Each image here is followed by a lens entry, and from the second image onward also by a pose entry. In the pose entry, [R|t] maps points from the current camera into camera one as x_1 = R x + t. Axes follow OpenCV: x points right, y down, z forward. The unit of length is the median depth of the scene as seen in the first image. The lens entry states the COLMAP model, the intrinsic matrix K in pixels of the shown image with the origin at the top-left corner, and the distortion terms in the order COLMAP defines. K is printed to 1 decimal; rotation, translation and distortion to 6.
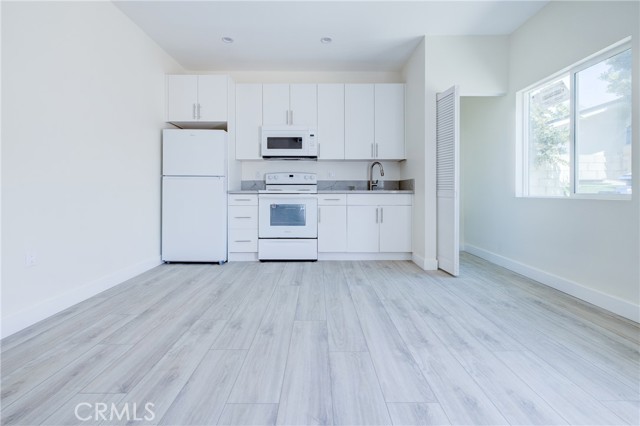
lens RADIAL K [[288.6, 0, 321.0], [0, 288.6, 188.3], [0, 0, 1]] dist [0.000418, 0.000297]
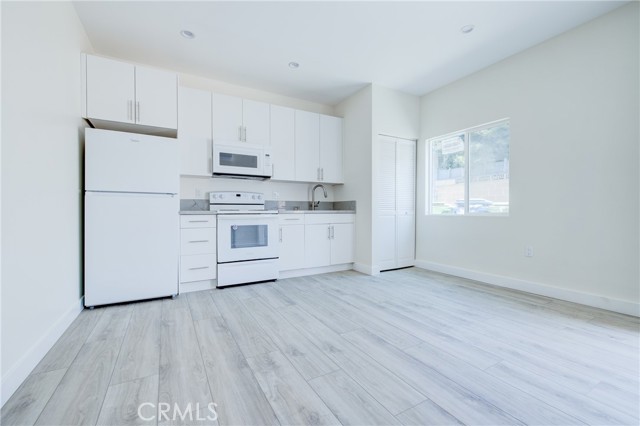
lens RADIAL K [[271.7, 0, 323.2], [0, 271.7, 209.6], [0, 0, 1]] dist [0.000702, 0.000277]
pose [[0.869446, 0.000381, 0.494027, -0.353638], [-0.002981, 0.999986, 0.004476, -0.000452], [-0.494018, -0.005365, 0.869435, 0.095744]]
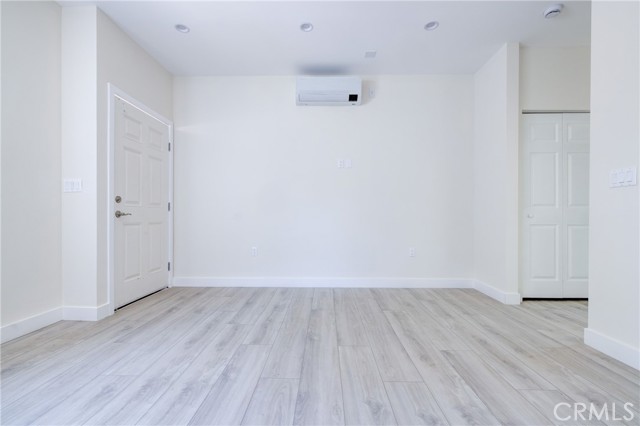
lens RADIAL K [[274.7, 0, 321.5], [0, 274.7, 218.2], [0, 0, 1]] dist [-0.000839, 0.000316]
pose [[-0.999613, -0.002751, 0.027666, -0.032062], [-0.002794, 0.999995, -0.001526, 0.007871], [-0.027662, -0.001602, -0.999616, 0.876745]]
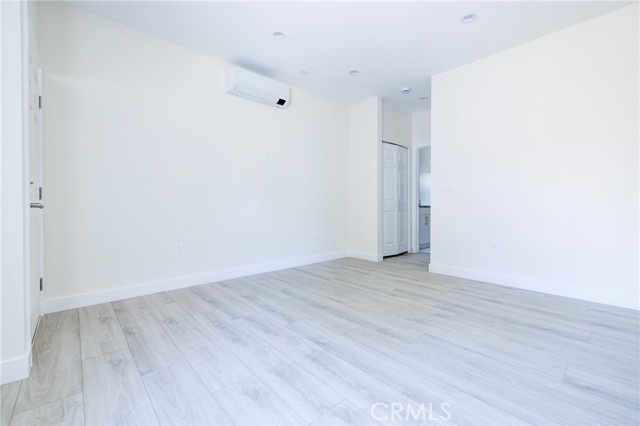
lens RADIAL K [[271.7, 0, 323.2], [0, 271.7, 209.6], [0, 0, 1]] dist [0.000702, 0.000277]
pose [[-0.745598, 0.008104, -0.666347, 0.459443], [0.005649, 0.999967, 0.005840, 0.005417], [0.666372, 0.000590, -0.745619, 0.828084]]
